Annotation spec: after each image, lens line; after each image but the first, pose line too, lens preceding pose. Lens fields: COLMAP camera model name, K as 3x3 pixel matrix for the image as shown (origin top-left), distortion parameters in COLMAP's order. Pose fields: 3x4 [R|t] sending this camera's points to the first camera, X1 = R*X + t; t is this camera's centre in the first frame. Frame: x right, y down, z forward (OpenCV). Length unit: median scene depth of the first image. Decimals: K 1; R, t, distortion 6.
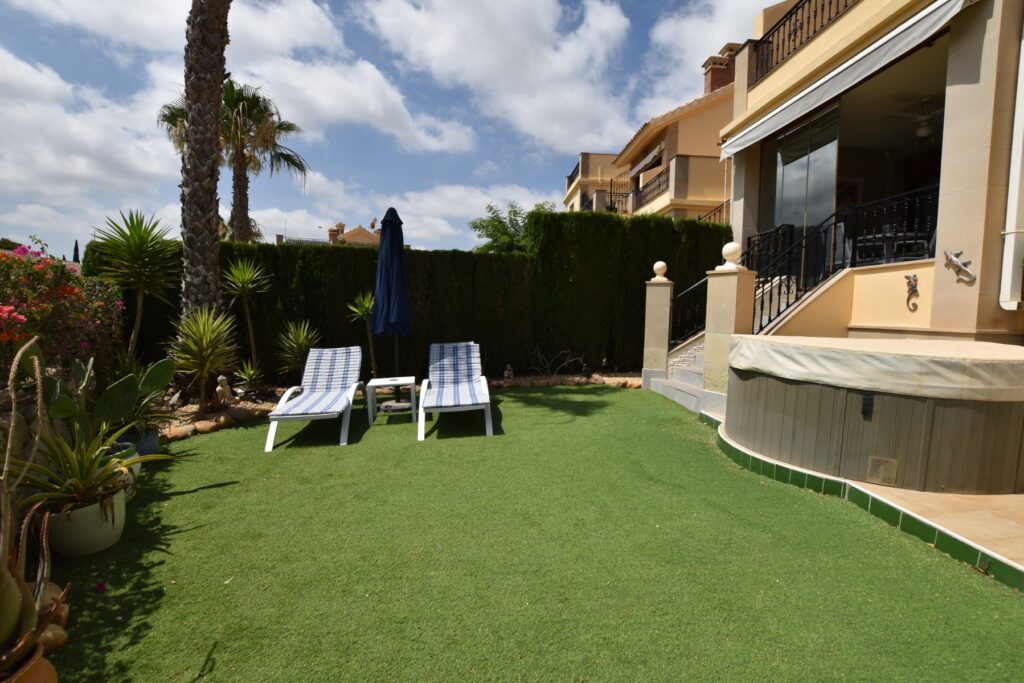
lens RADIAL K [[446.5, 0, 512.0], [0, 446.5, 341.5], [0, 0, 1]] dist [-0.030541, 0.000237]
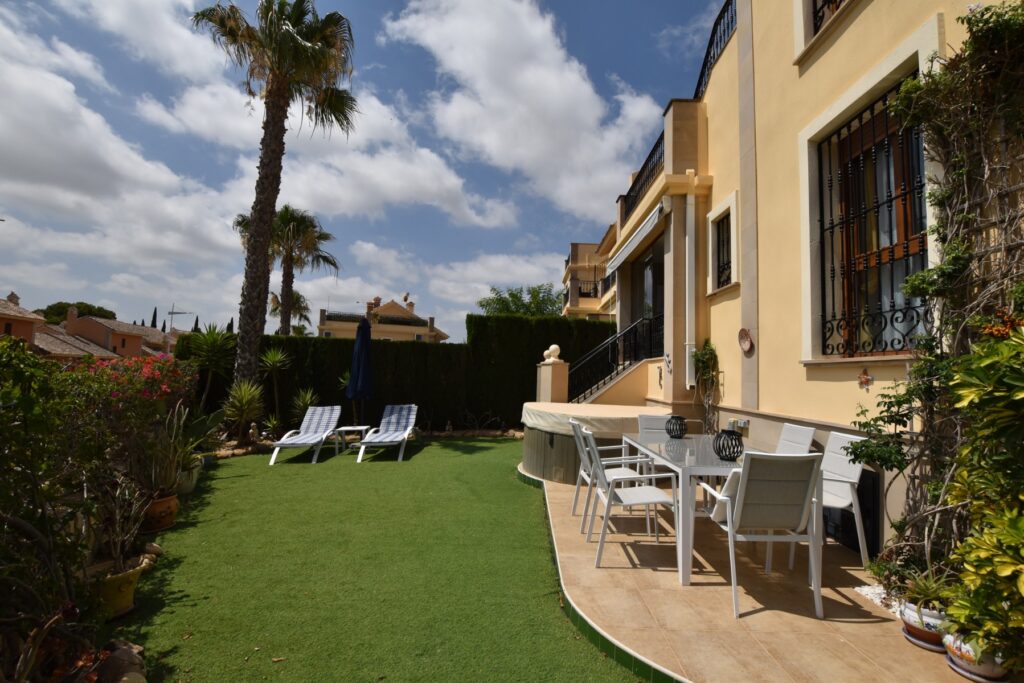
lens RADIAL K [[446.5, 0, 512.0], [0, 446.5, 341.5], [0, 0, 1]] dist [-0.030541, 0.000237]
pose [[0.995833, 0.003713, -0.091116, 0.405960], [-0.016552, 0.989933, -0.140565, -0.003605], [0.089677, 0.141487, 0.985870, -0.516236]]
